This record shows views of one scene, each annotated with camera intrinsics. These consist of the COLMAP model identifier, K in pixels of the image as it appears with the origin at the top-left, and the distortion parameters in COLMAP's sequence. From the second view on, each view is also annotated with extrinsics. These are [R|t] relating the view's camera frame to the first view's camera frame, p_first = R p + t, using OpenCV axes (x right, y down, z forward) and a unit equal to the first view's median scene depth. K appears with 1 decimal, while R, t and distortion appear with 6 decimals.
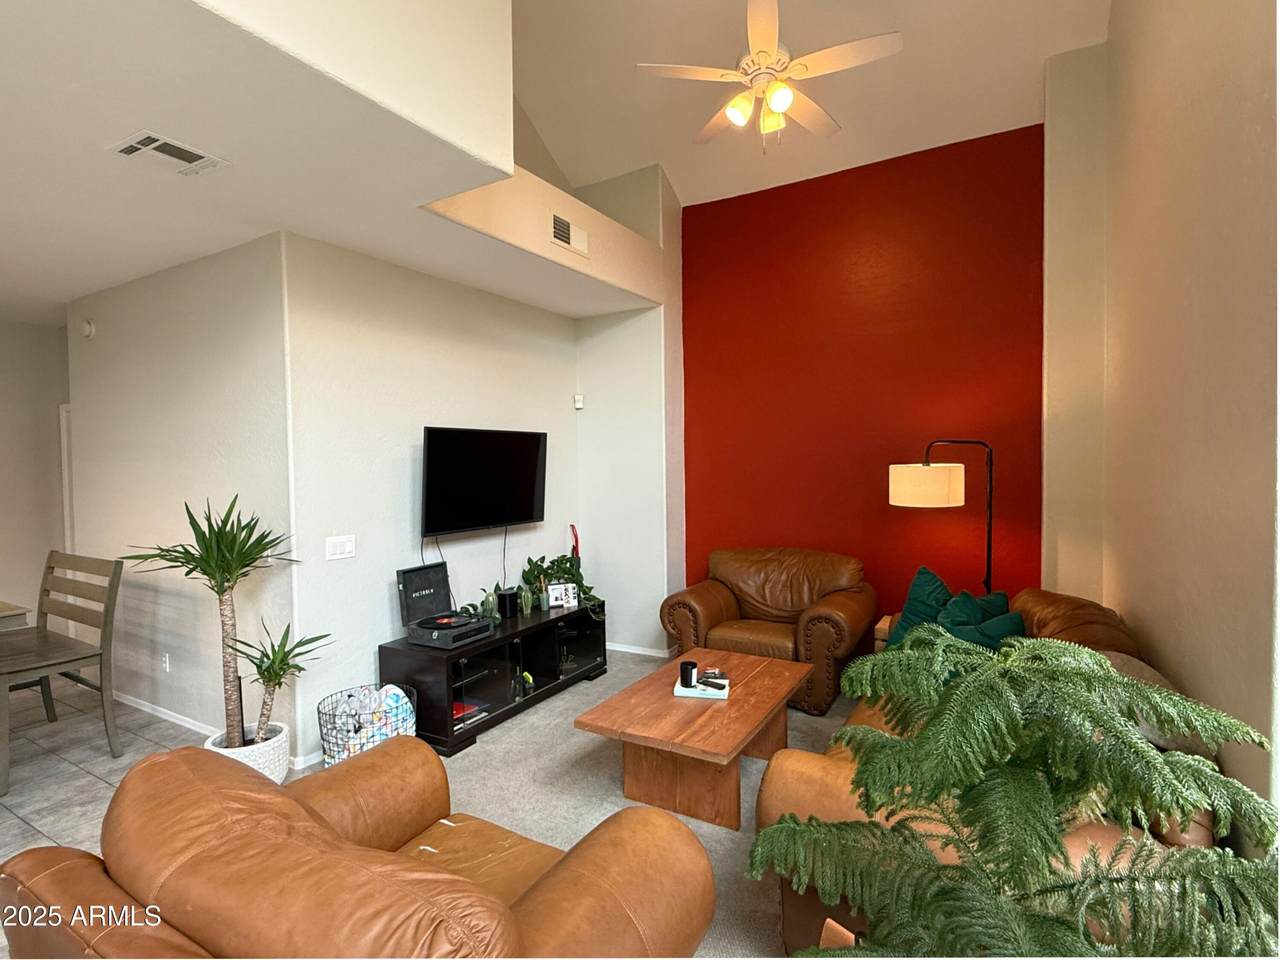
lens RADIAL K [[633.1, 0, 641.7], [0, 633.1, 497.3], [0, 0, 1]] dist [-0.000572, -0.000402]
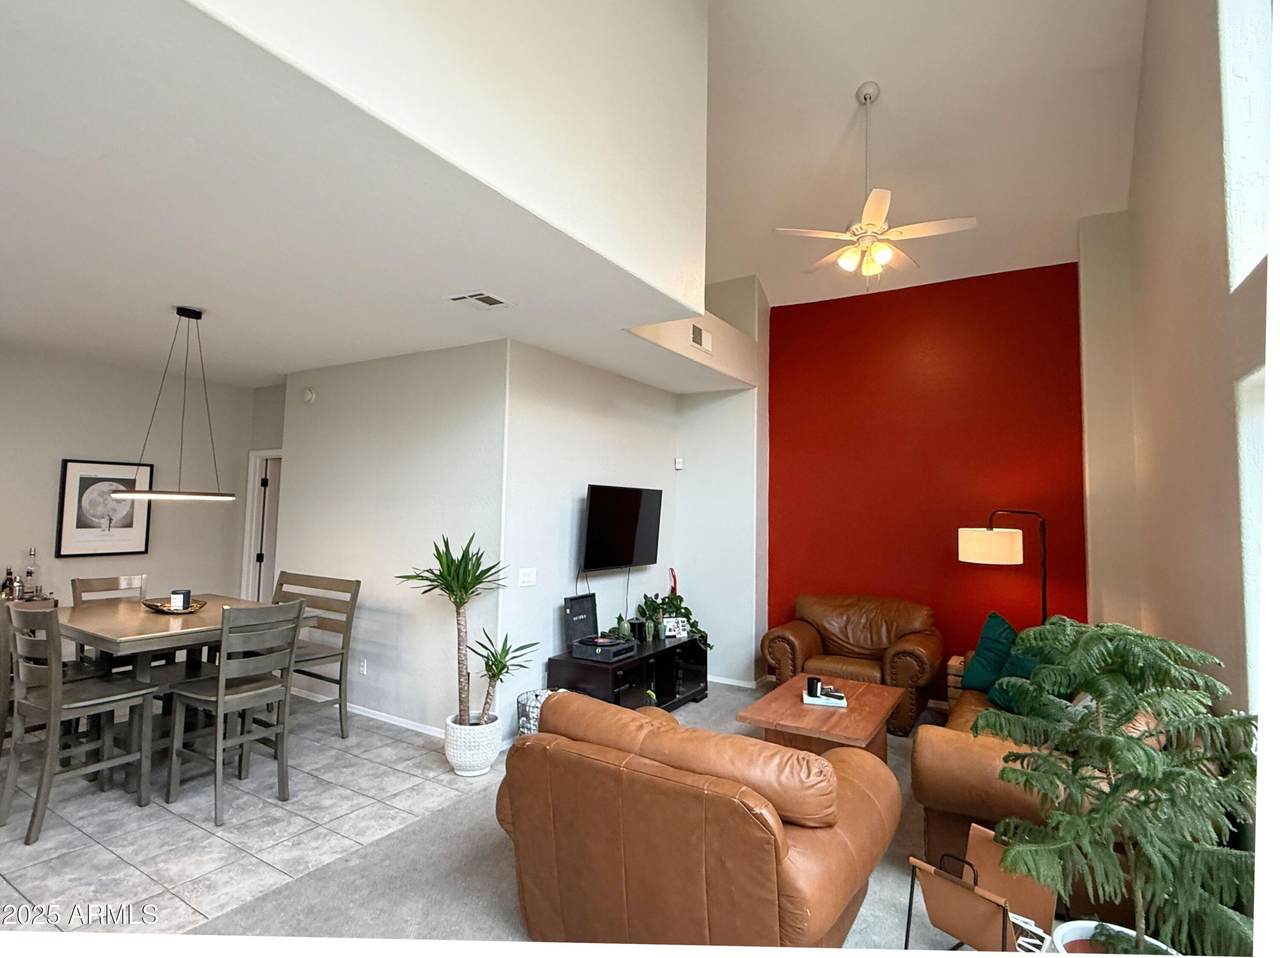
lens RADIAL K [[632.1, 0, 640.0], [0, 632.1, 479.0], [0, 0, 1]] dist [0.001876, -0.000075]
pose [[0.998739, 0.035200, -0.035785, -0.184550], [-0.038812, 0.993627, -0.105826, 0.007611], [0.031832, 0.107082, 0.993741, -0.245609]]
